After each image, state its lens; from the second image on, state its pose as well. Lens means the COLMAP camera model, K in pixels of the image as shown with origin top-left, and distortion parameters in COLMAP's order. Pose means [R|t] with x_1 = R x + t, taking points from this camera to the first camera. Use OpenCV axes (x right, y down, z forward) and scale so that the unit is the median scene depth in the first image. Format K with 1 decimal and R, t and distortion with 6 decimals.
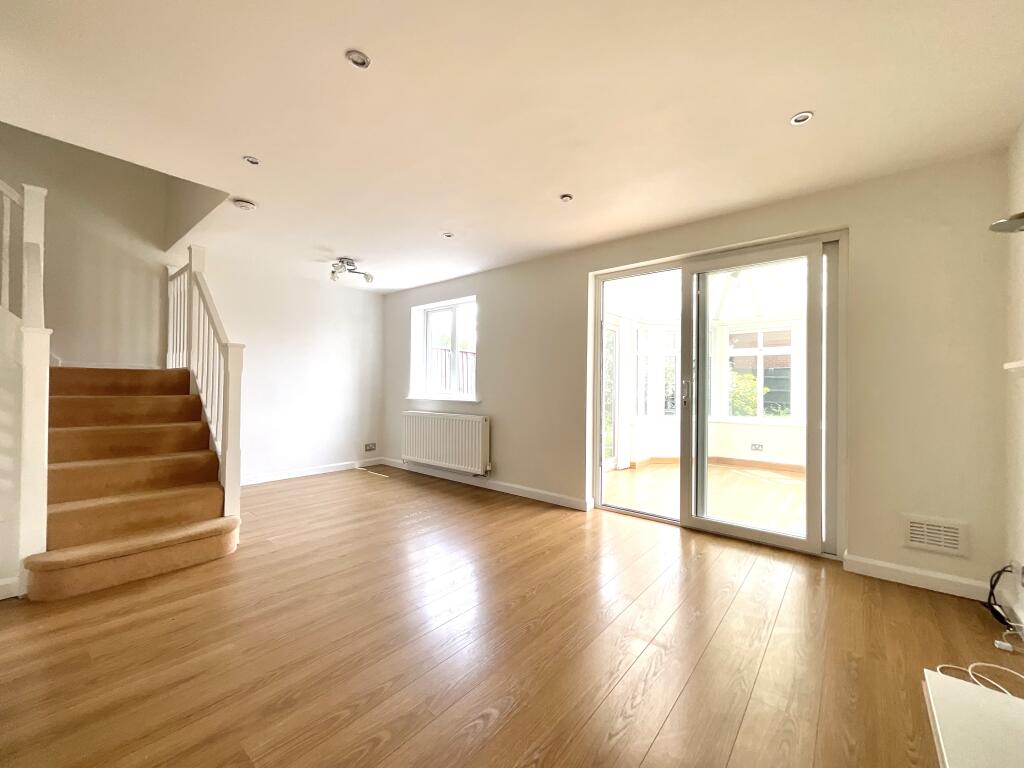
lens RADIAL K [[412.6, 0, 510.1], [0, 412.6, 383.9], [0, 0, 1]] dist [0.004604, 0.001035]
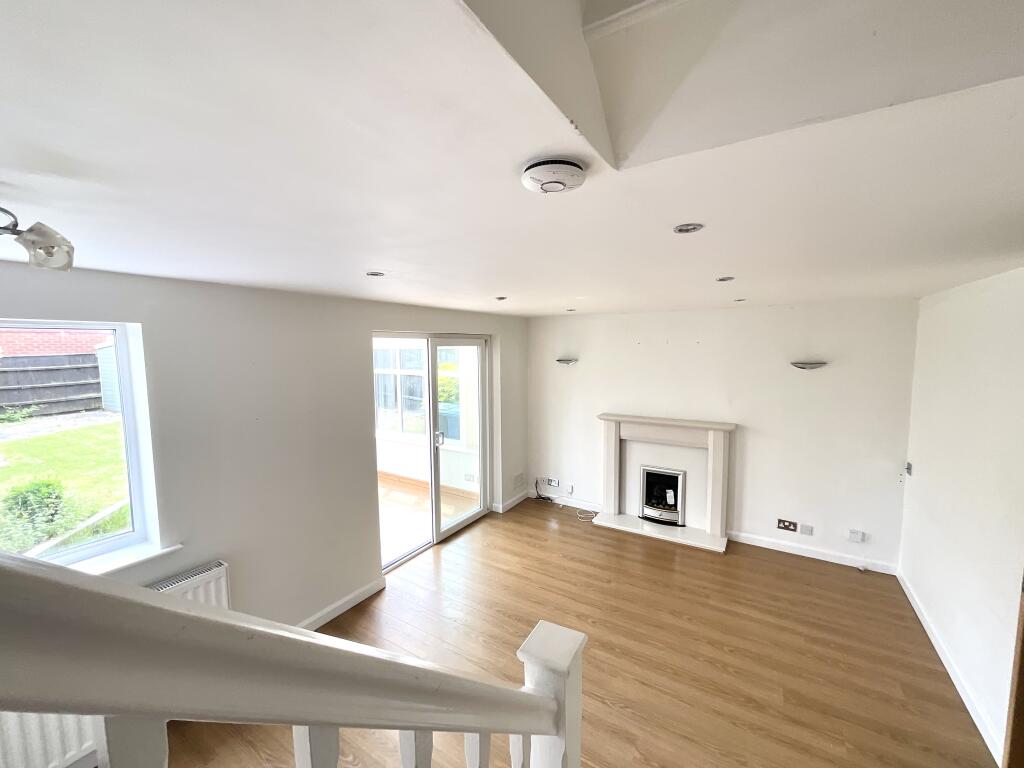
lens RADIAL K [[412.6, 0, 516.8], [0, 412.6, 383.5], [0, 0, 1]] dist [0.004604, 0.001035]
pose [[-0.150875, -0.096430, 0.983838, -0.871490], [-0.001582, 0.995253, 0.097306, -0.287122], [-0.988552, 0.013124, -0.150311, 0.988727]]
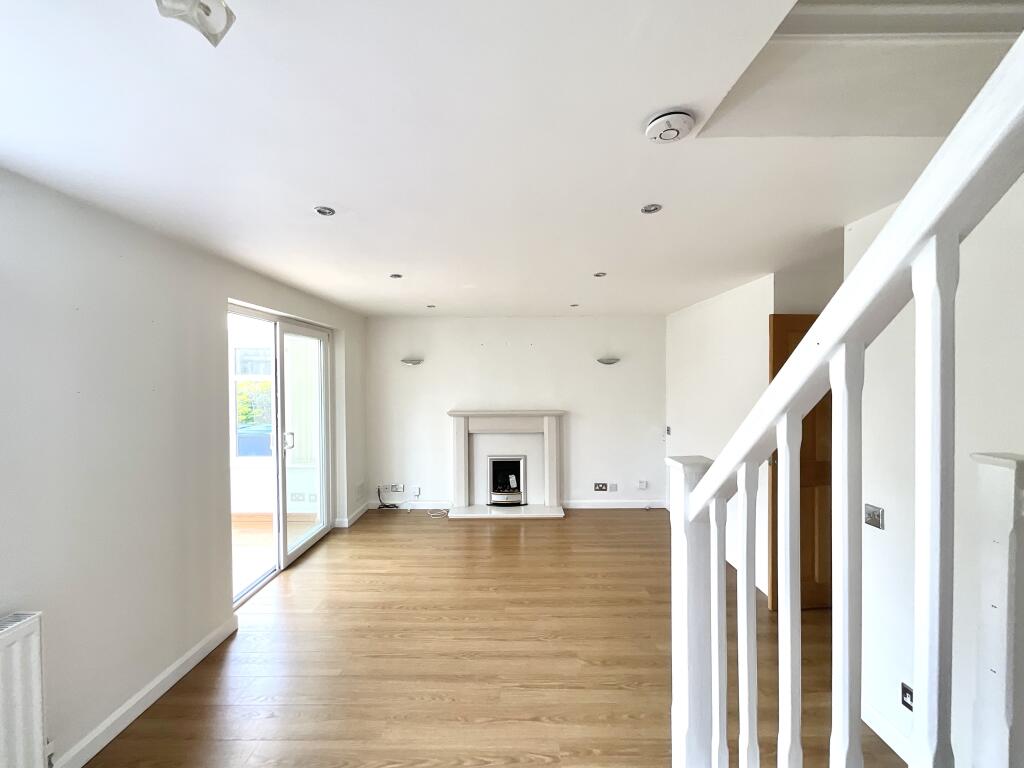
lens RADIAL K [[412.6, 0, 513.3], [0, 412.6, 384.1], [0, 0, 1]] dist [0.004604, 0.001035]
pose [[-0.641691, -0.019303, 0.766720, -0.800732], [-0.005449, 0.999773, 0.020610, -0.163446], [-0.766944, 0.009048, -0.641650, 1.286489]]
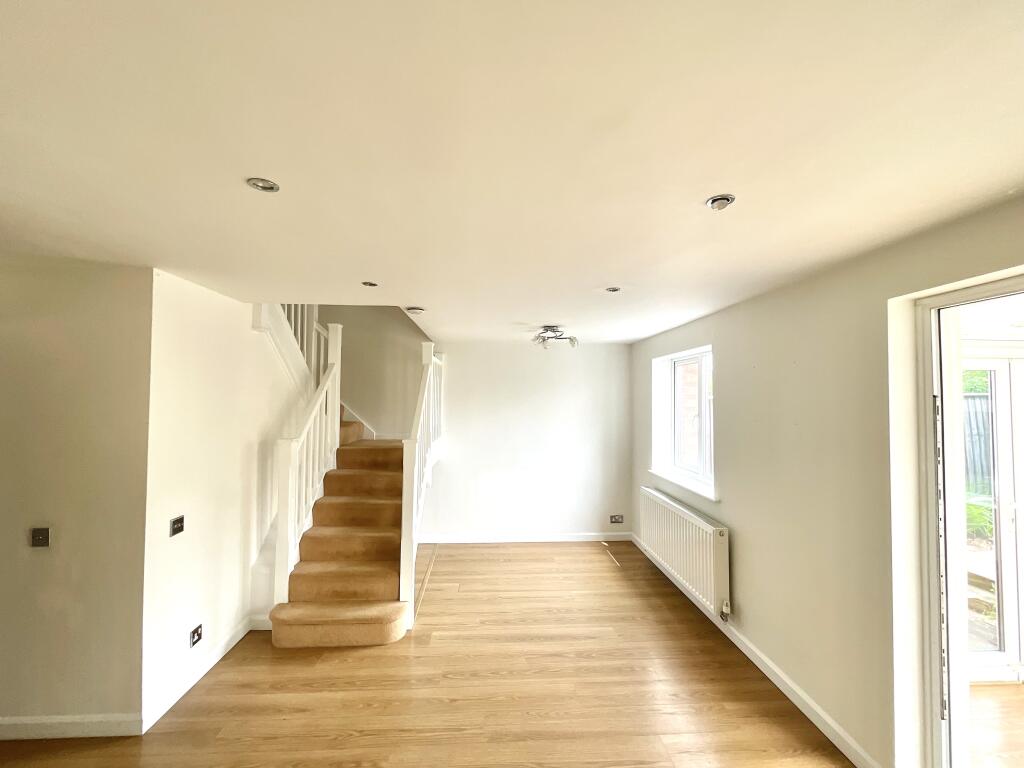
lens RADIAL K [[412.6, 0, 518.2], [0, 412.6, 385.3], [0, 0, 1]] dist [0.004604, 0.001035]
pose [[0.692006, -0.026425, -0.721408, 0.285367], [0.002963, 0.999425, -0.033766, -0.183583], [0.721886, 0.021229, 0.691687, 0.416202]]
